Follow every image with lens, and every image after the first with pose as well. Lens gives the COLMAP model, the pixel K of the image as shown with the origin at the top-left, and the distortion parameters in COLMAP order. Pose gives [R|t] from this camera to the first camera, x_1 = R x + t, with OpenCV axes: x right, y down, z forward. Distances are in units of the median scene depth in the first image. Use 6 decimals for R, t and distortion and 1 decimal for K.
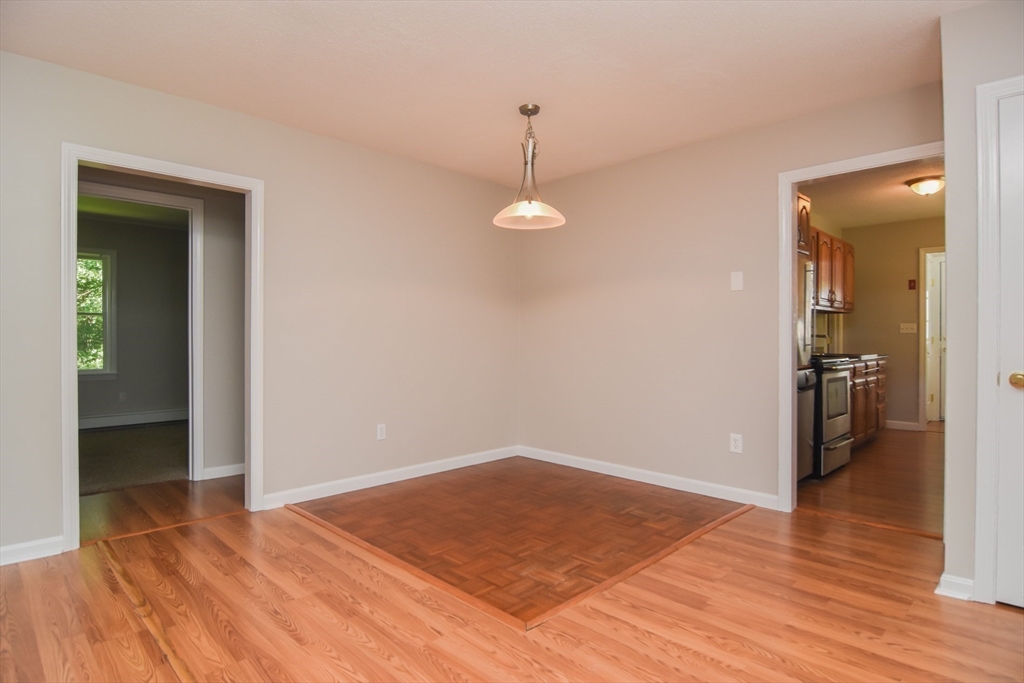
lens RADIAL K [[545.3, 0, 509.8], [0, 545.3, 347.6], [0, 0, 1]] dist [-0.010041, -0.009957]
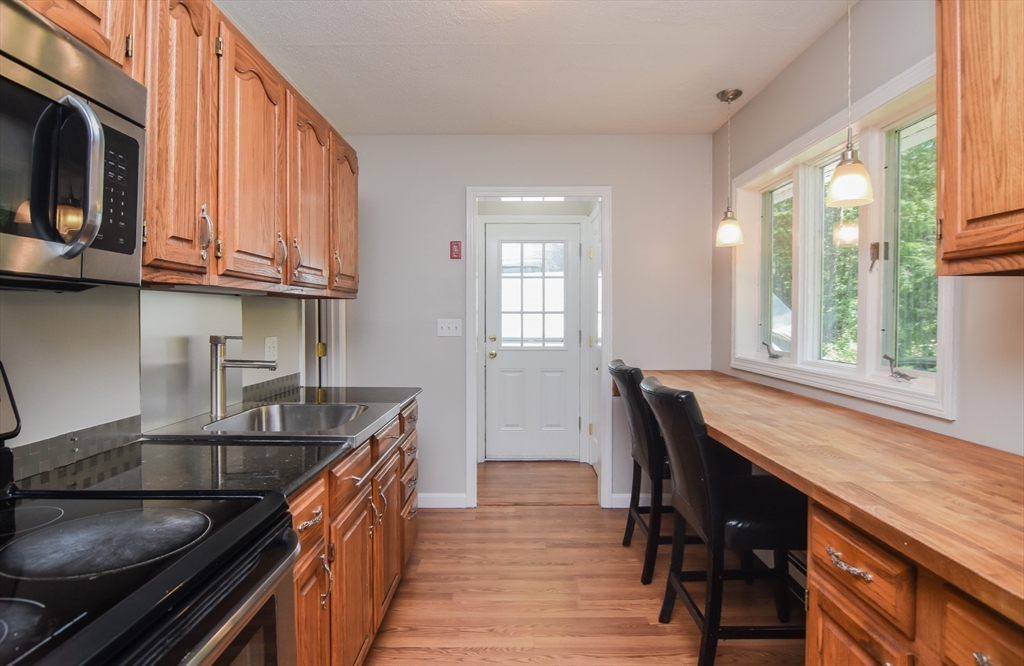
lens RADIAL K [[550.4, 0, 506.8], [0, 550.4, 321.6], [0, 0, 1]] dist [-0.019892, -0.003715]
pose [[0.713446, -0.007387, 0.700671, 0.780976], [0.014692, 0.999882, -0.004418, -0.079904], [-0.700556, 0.013446, 0.713471, 1.136824]]
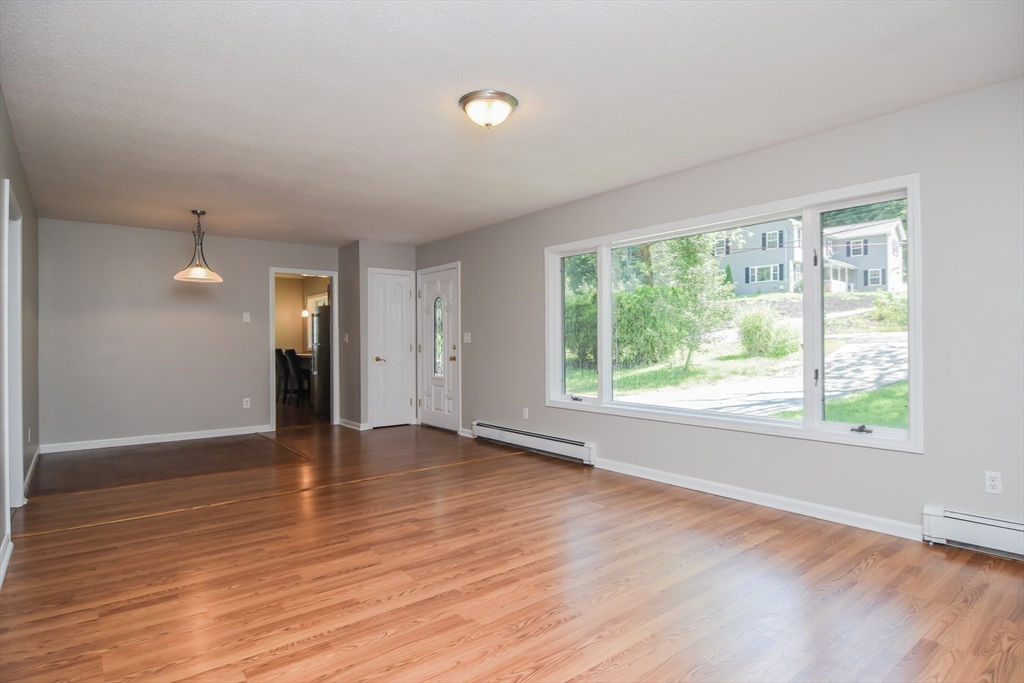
lens RADIAL K [[545.3, 0, 513.0], [0, 545.3, 337.1], [0, 0, 1]] dist [-0.010041, -0.009957]
pose [[0.109341, 0.006204, 0.993985, -1.575466], [0.028970, 0.999536, -0.009425, -0.008111], [-0.993582, 0.029827, 0.109111, -0.142038]]
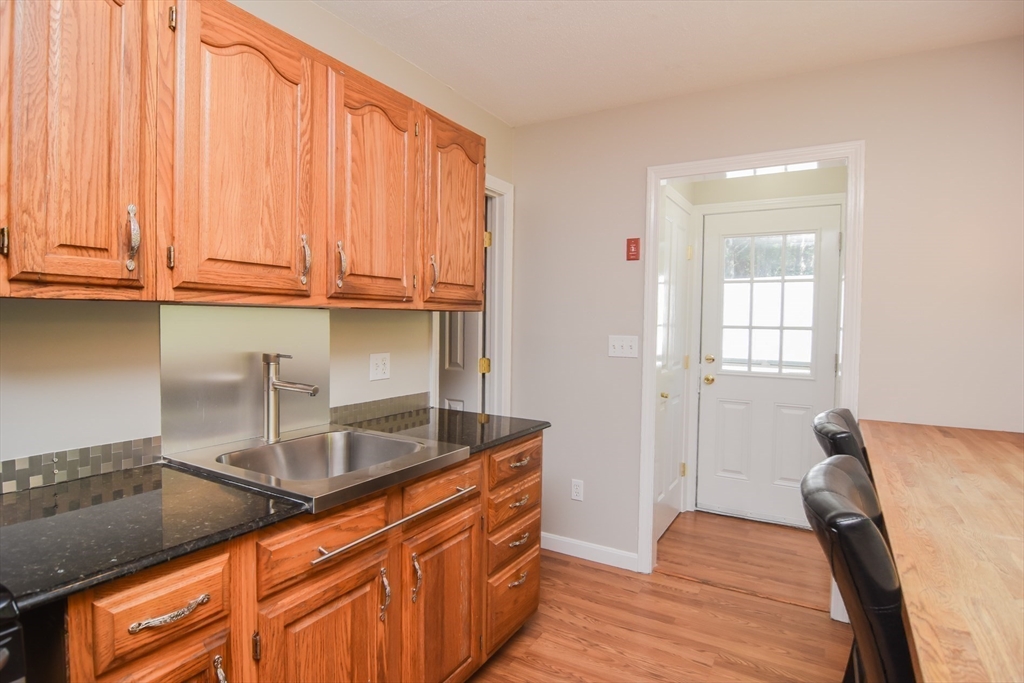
lens RADIAL K [[545.3, 0, 506.8], [0, 545.3, 339.8], [0, 0, 1]] dist [-0.010041, -0.009957]
pose [[0.968532, 0.004309, 0.248853, 1.085408], [-0.007899, 0.999879, 0.013433, -0.095722], [-0.248765, -0.014976, 0.968448, 1.200013]]
